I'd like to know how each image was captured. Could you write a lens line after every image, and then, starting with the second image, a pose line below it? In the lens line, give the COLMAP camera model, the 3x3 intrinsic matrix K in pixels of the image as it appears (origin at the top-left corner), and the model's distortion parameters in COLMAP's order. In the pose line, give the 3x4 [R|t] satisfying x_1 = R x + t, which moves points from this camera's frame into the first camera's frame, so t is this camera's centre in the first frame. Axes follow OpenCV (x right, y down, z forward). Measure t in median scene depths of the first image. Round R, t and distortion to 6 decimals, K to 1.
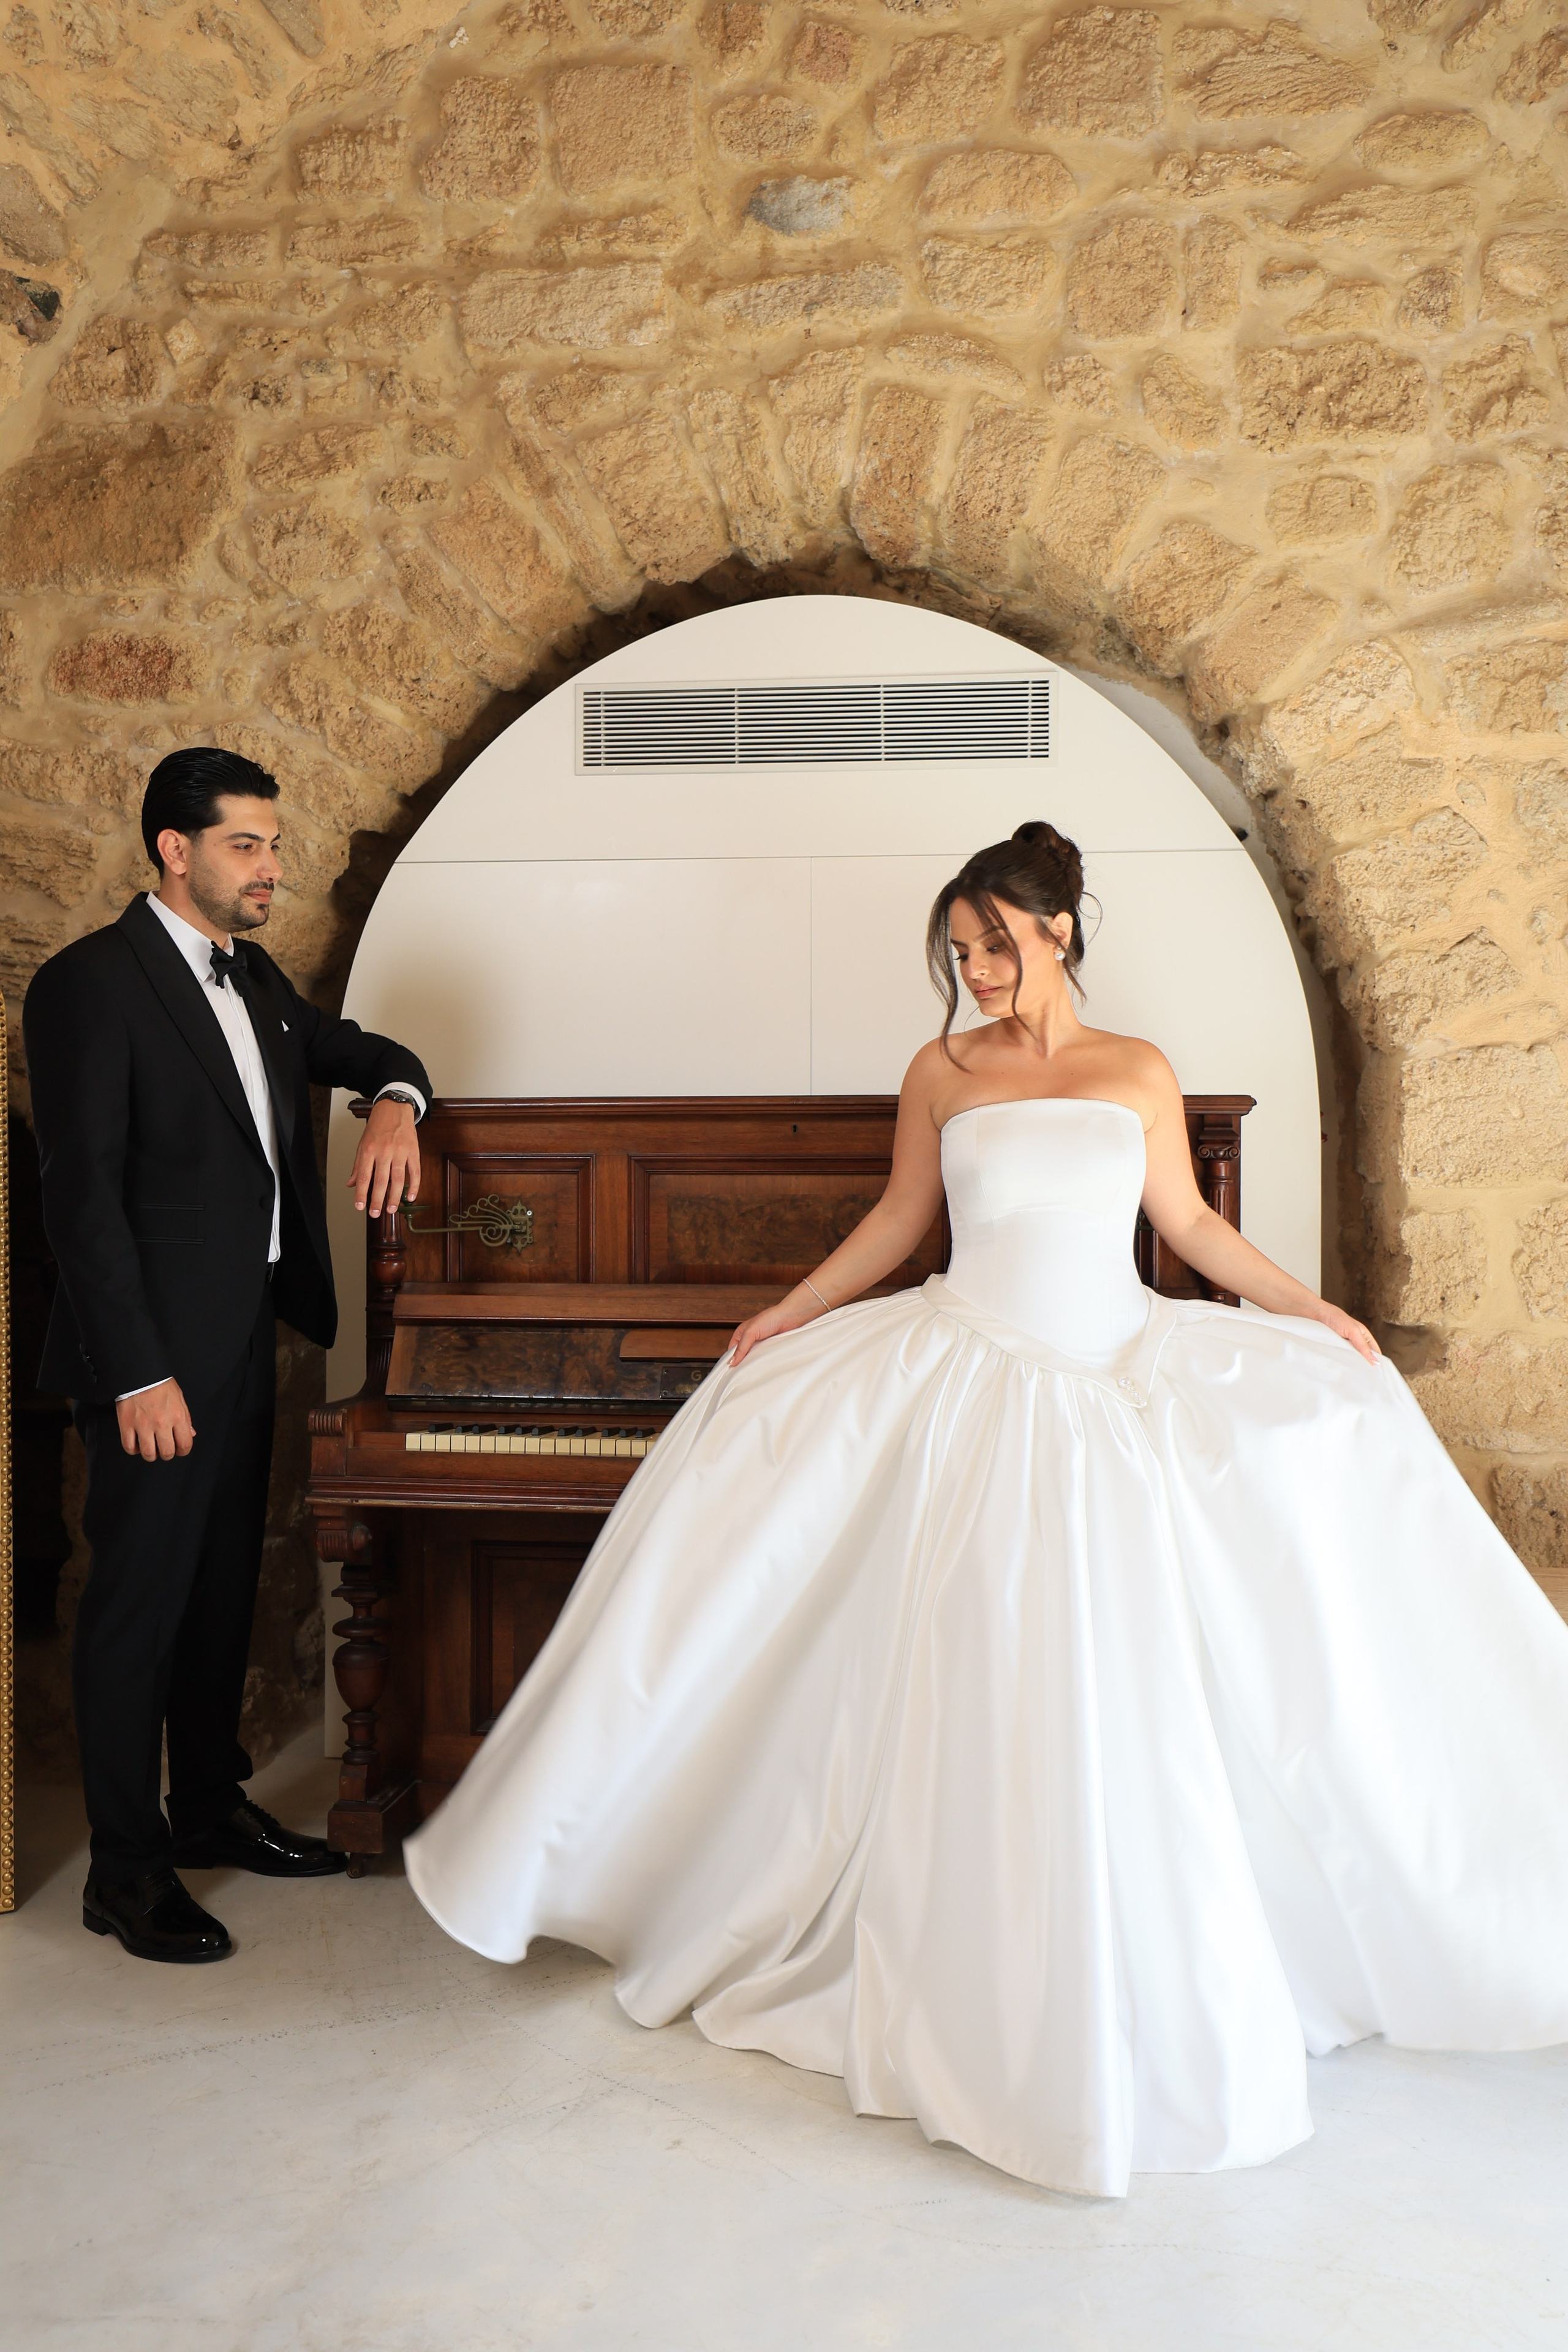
lens RADIAL K [[1838.6, 0, 805.4], [0, 1838.6, 1197.3], [0, 0, 1]] dist [0.007533, 0.063284]
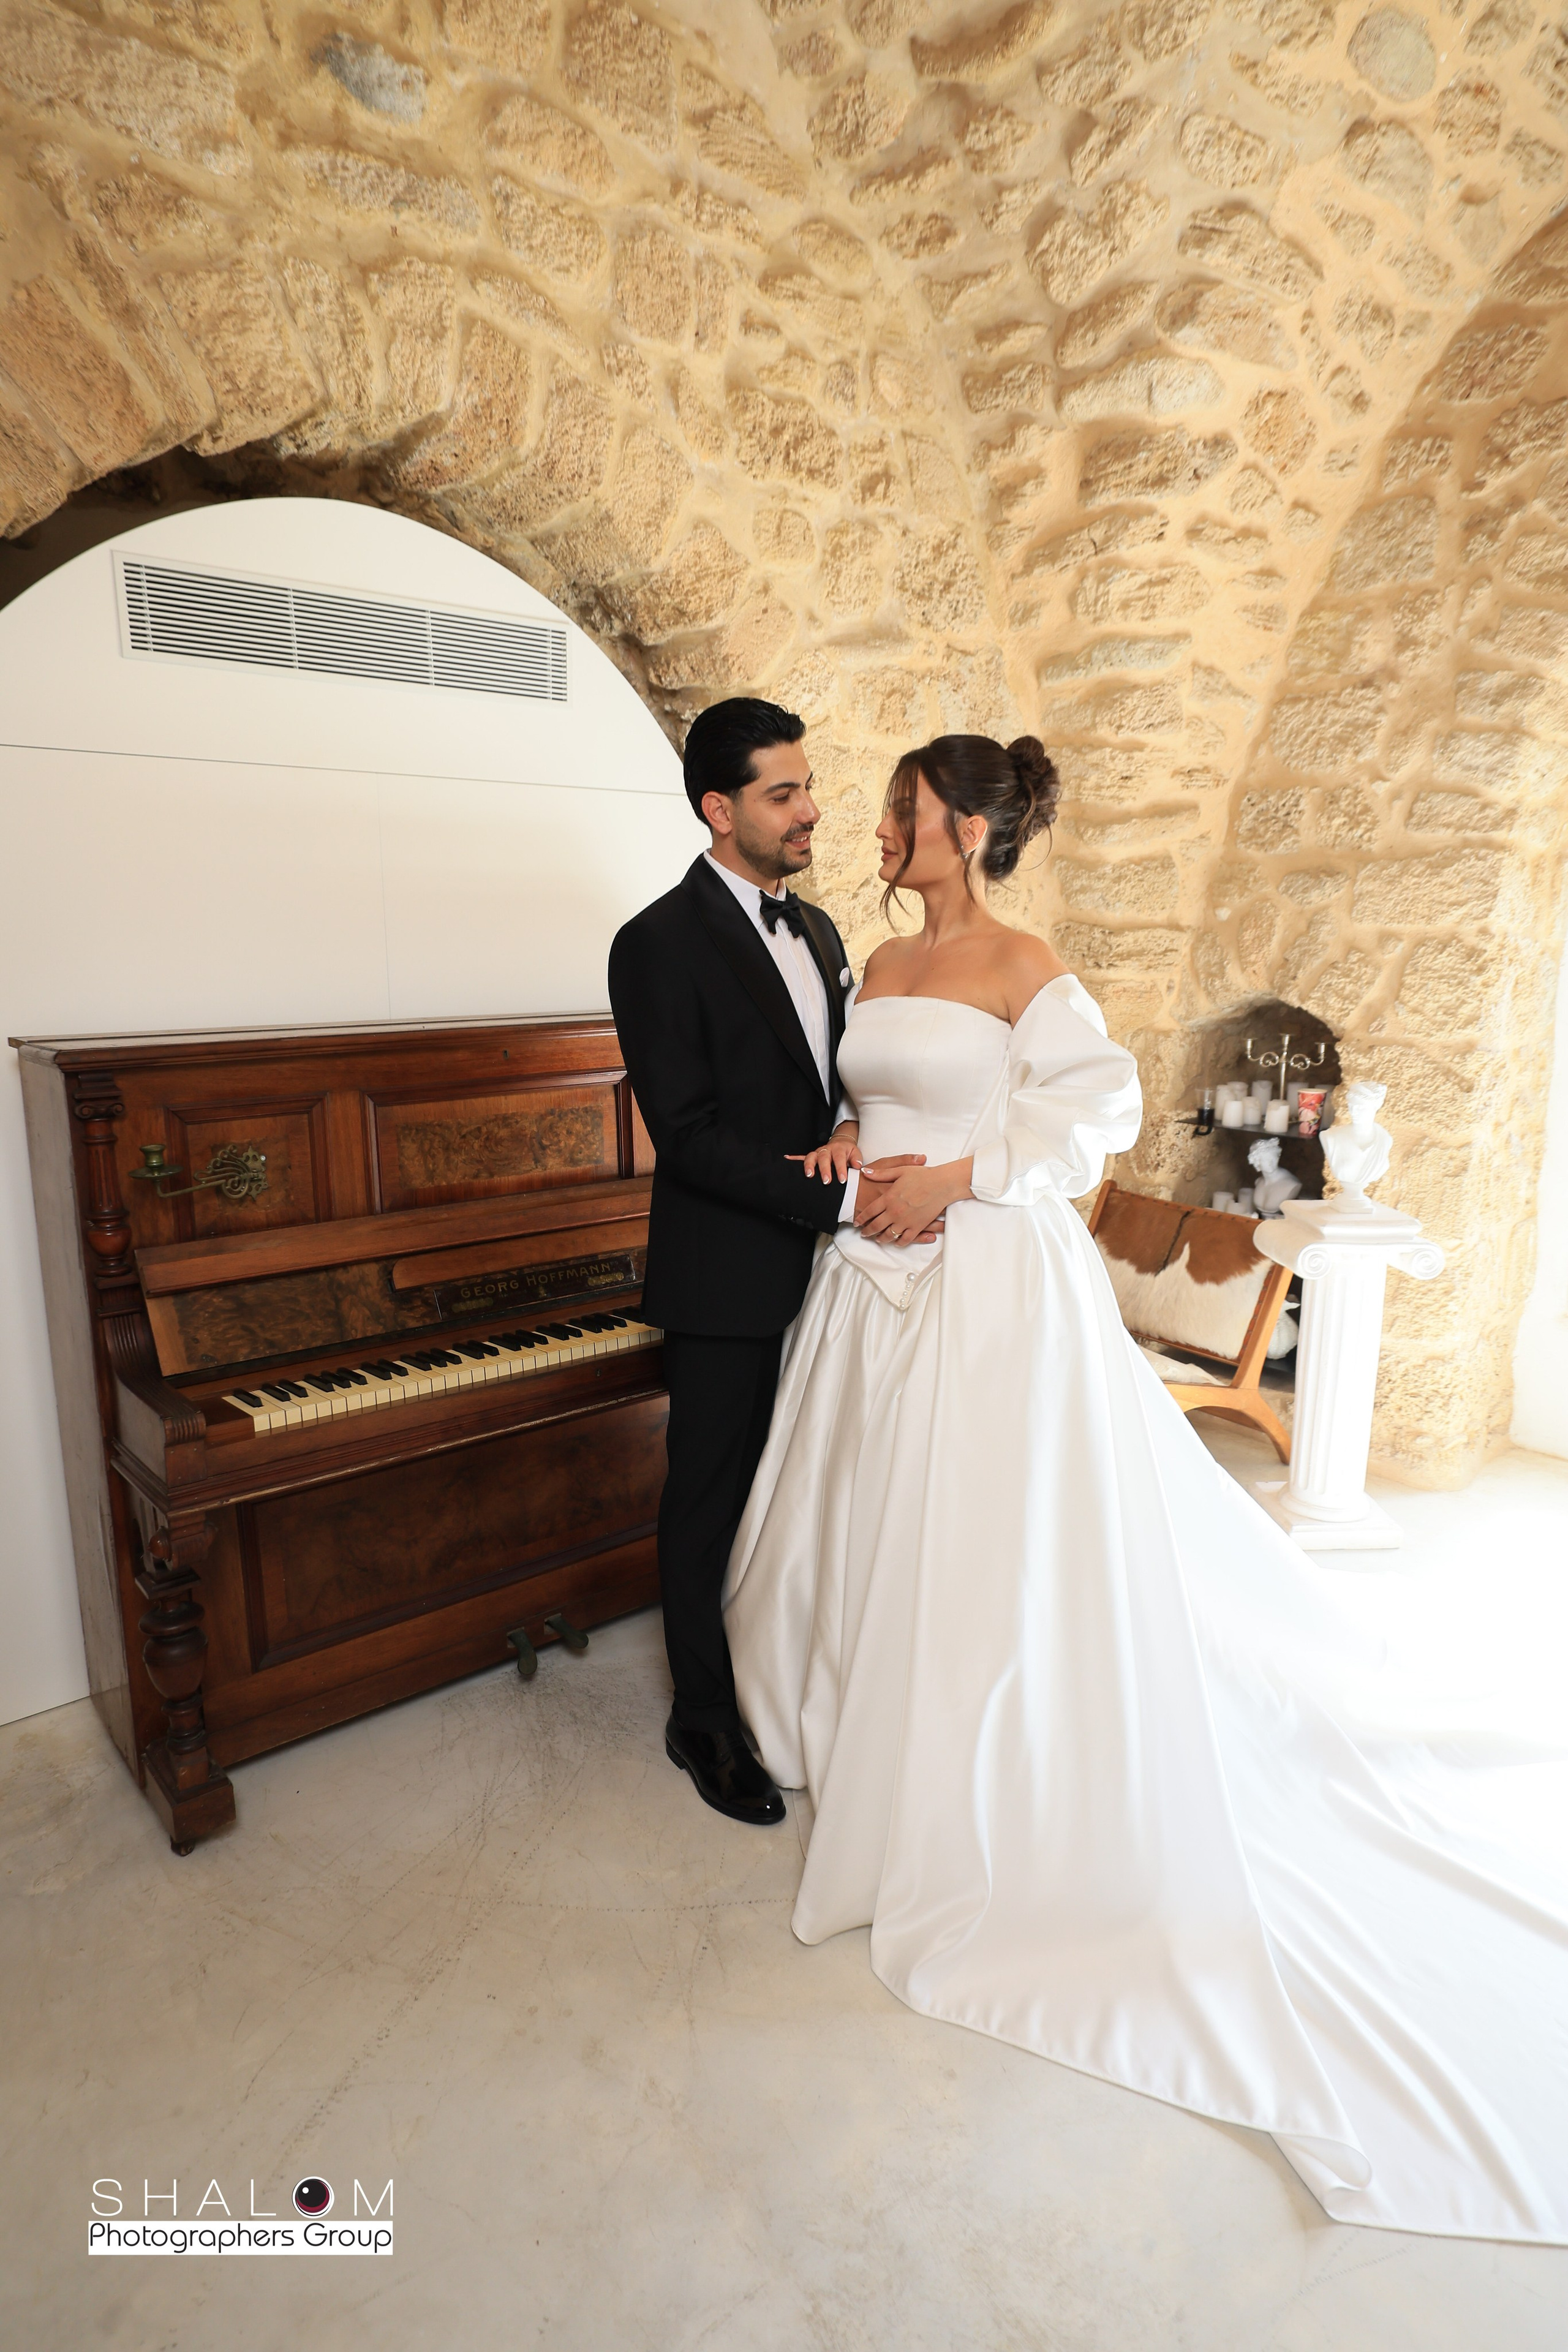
lens RADIAL K [[1340.3, 0, 778.8], [0, 1340.3, 1195.7], [0, 0, 1]] dist [-0.027519, 0.031609]
pose [[0.697435, -0.143599, 0.702113, -0.434306], [0.009544, 0.981493, 0.191259, -0.098832], [-0.716584, -0.126689, 0.685899, 0.305211]]
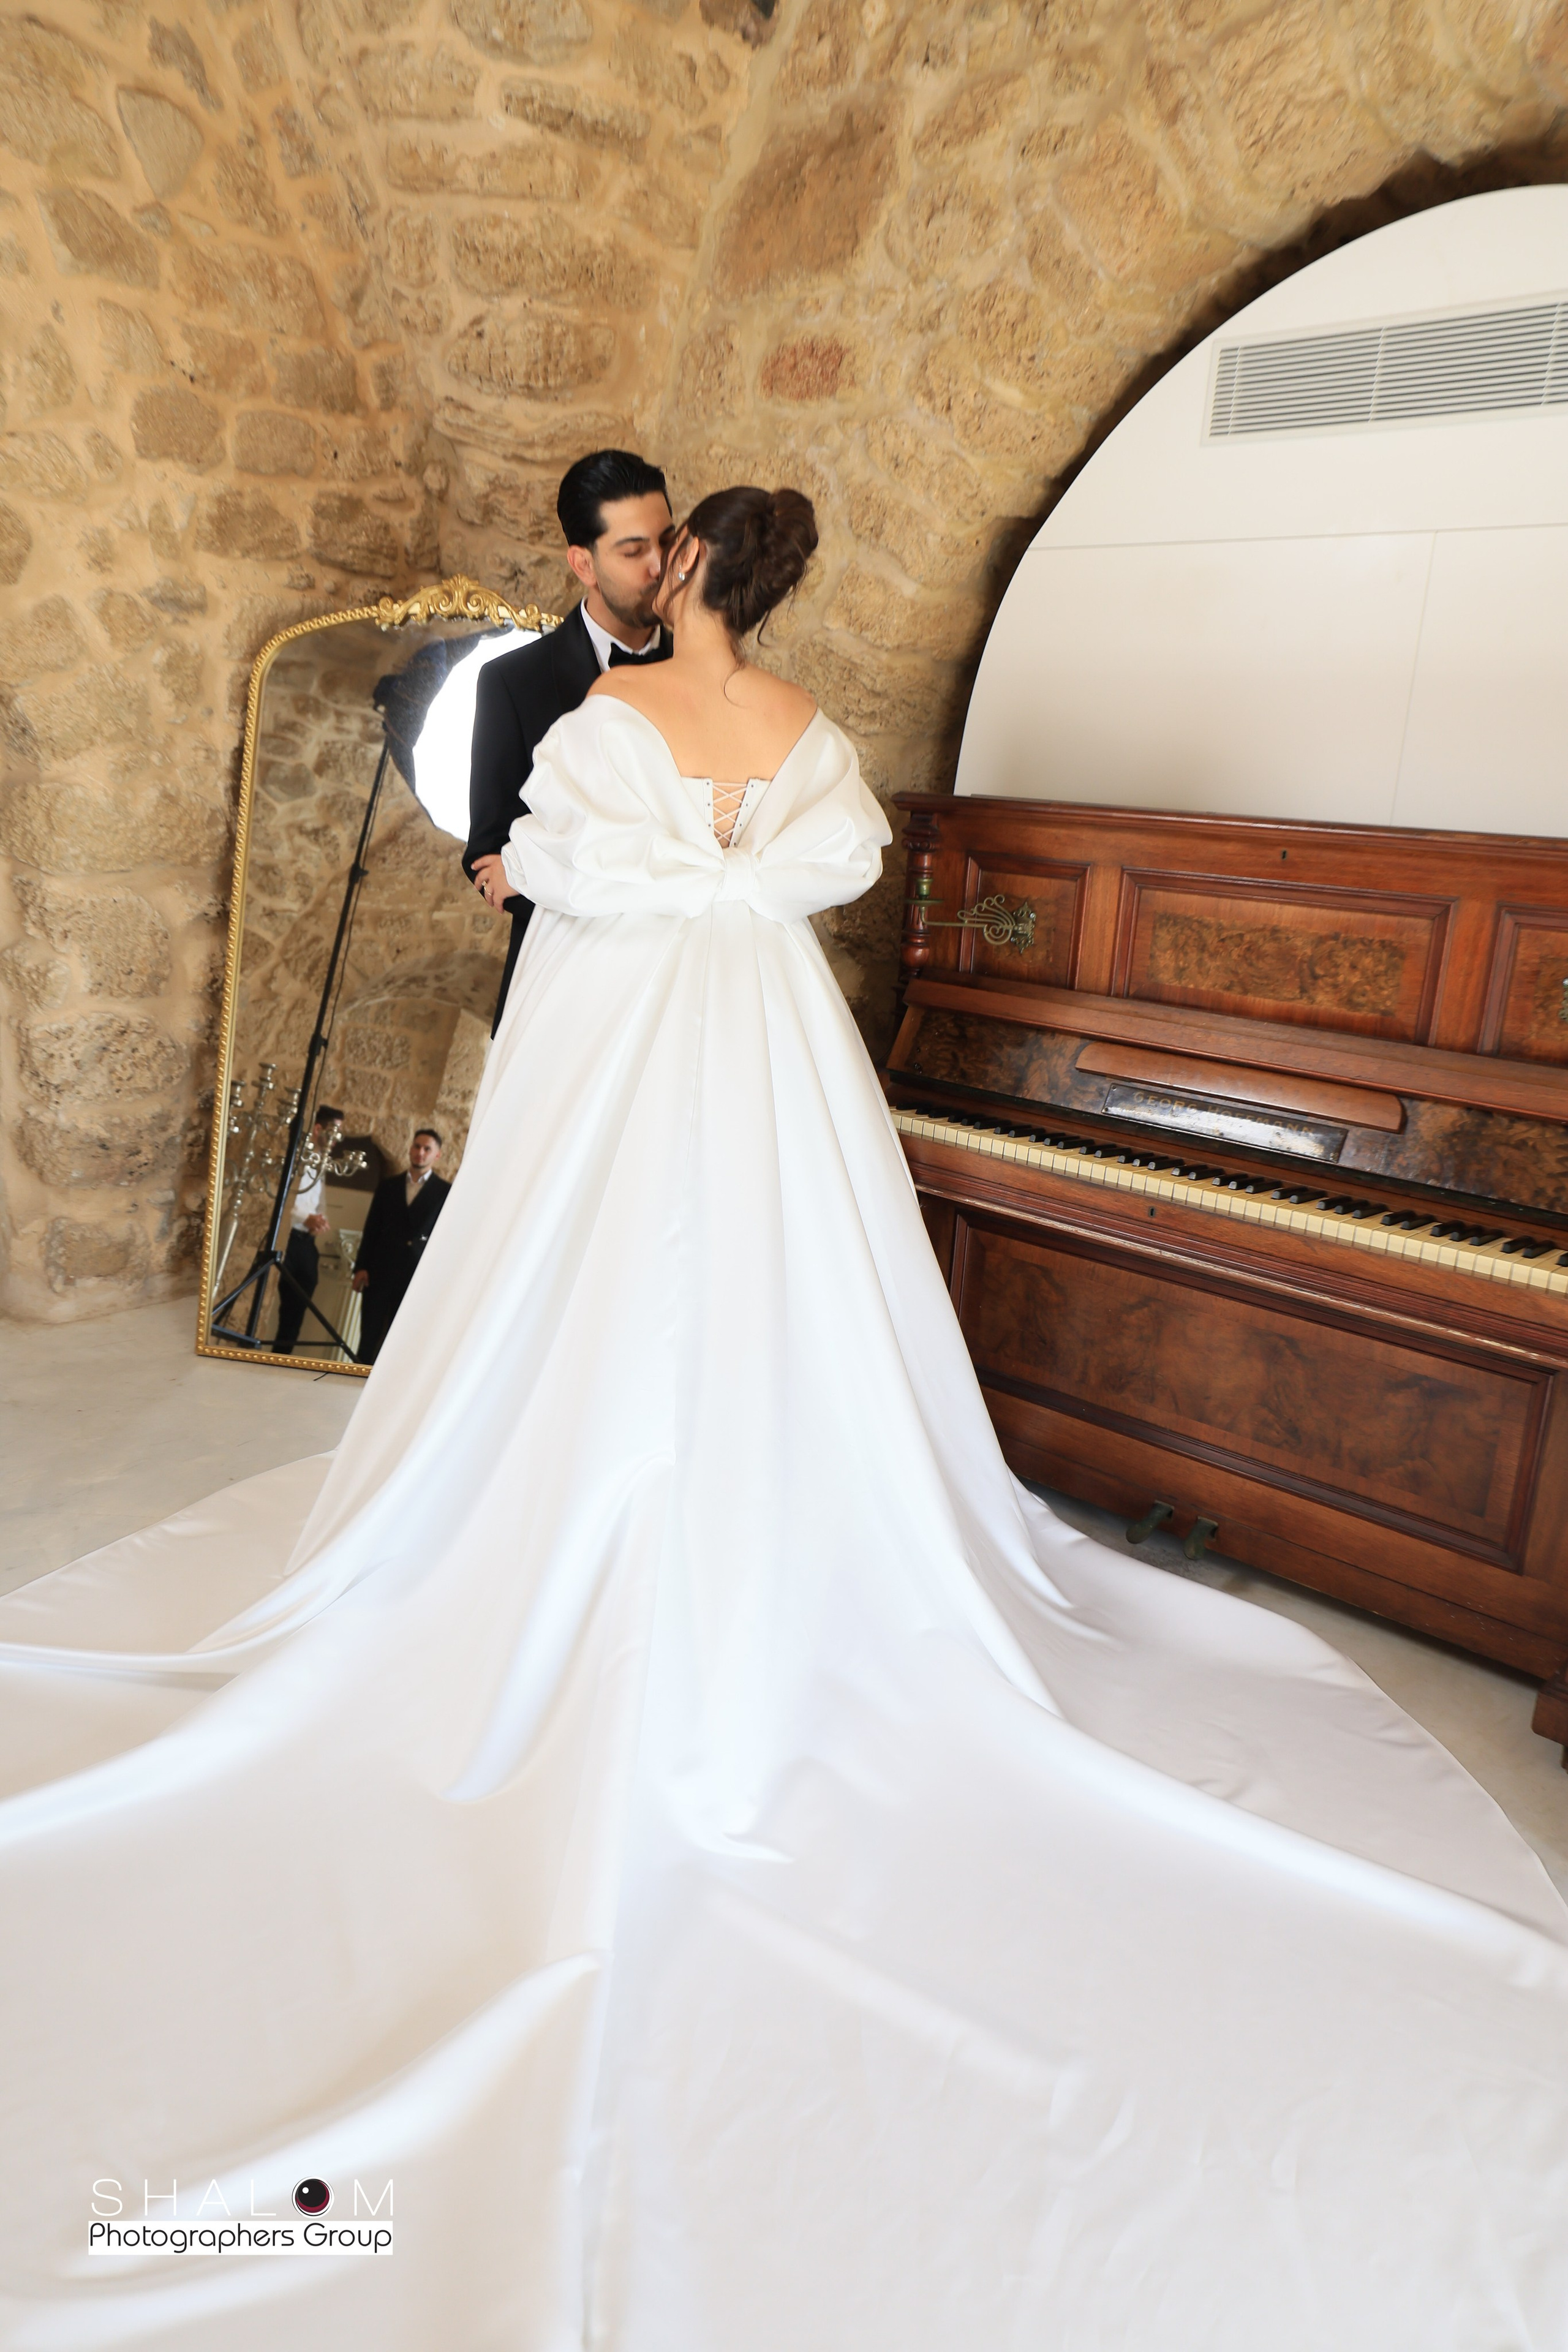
lens RADIAL K [[1619.2, 0, 783.1], [0, 1619.2, 1185.4], [0, 0, 1]] dist [-0.005370, 0.046752]
pose [[0.809372, 0.193279, -0.554581, 0.260718], [-0.061224, 0.966918, 0.247631, -0.059216], [0.584096, -0.166472, 0.794430, 0.154850]]
